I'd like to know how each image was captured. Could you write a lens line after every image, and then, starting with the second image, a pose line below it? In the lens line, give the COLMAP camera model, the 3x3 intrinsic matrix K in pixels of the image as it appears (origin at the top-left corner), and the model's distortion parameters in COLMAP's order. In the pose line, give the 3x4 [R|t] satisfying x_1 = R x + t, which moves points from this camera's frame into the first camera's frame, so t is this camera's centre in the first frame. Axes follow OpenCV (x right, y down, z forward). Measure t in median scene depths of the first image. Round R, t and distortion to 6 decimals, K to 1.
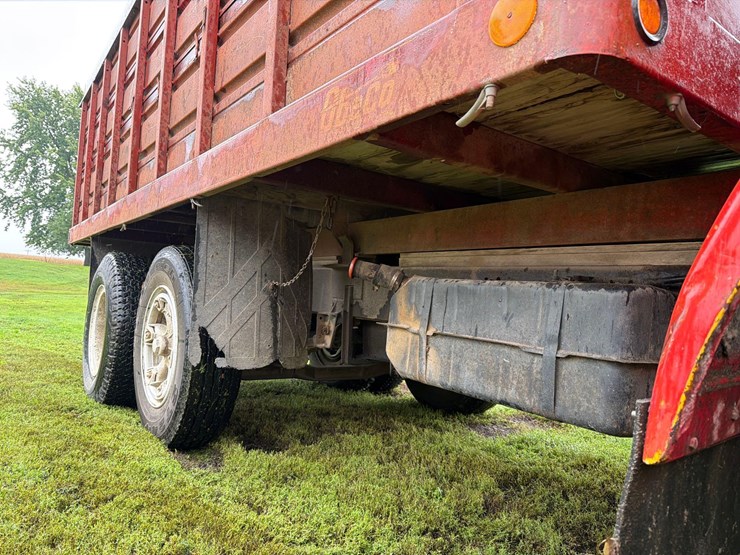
lens RADIAL K [[521.7, 0, 369.9], [0, 521.7, 281.0], [0, 0, 1]] dist [0.044699, -0.056048]
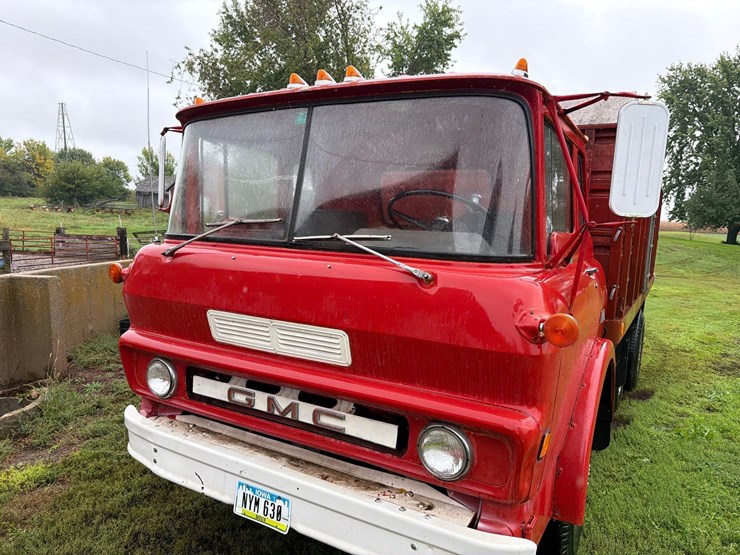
lens RADIAL K [[521.7, 0, 366.3], [0, 521.7, 282.0], [0, 0, 1]] dist [0.044699, -0.056048]
pose [[0.392272, 0.054332, -0.918243, 1.731411], [0.011277, 0.997895, 0.063862, -0.284752], [0.919780, -0.035406, 0.390833, -0.251365]]
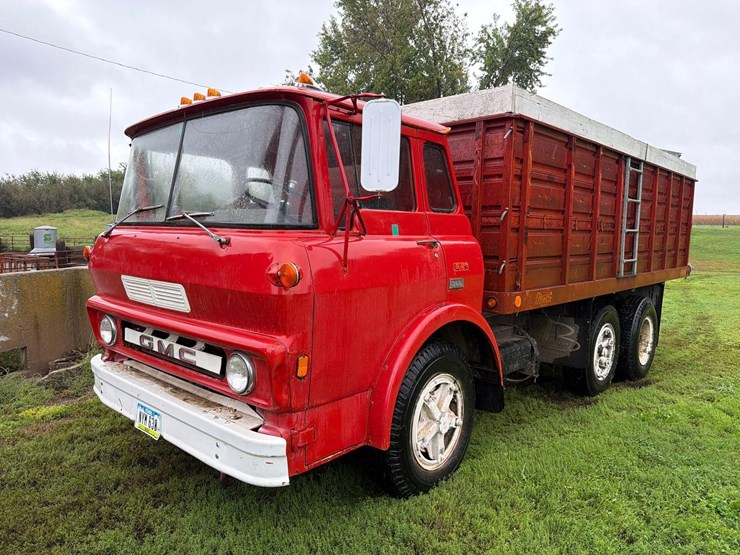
lens RADIAL K [[521.7, 0, 368.7], [0, 521.7, 274.1], [0, 0, 1]] dist [0.044699, -0.056048]
pose [[0.188771, 0.026536, -0.981663, 2.099737], [0.027632, 0.999096, 0.032320, -0.209487], [0.981632, -0.033226, 0.187867, 0.178668]]
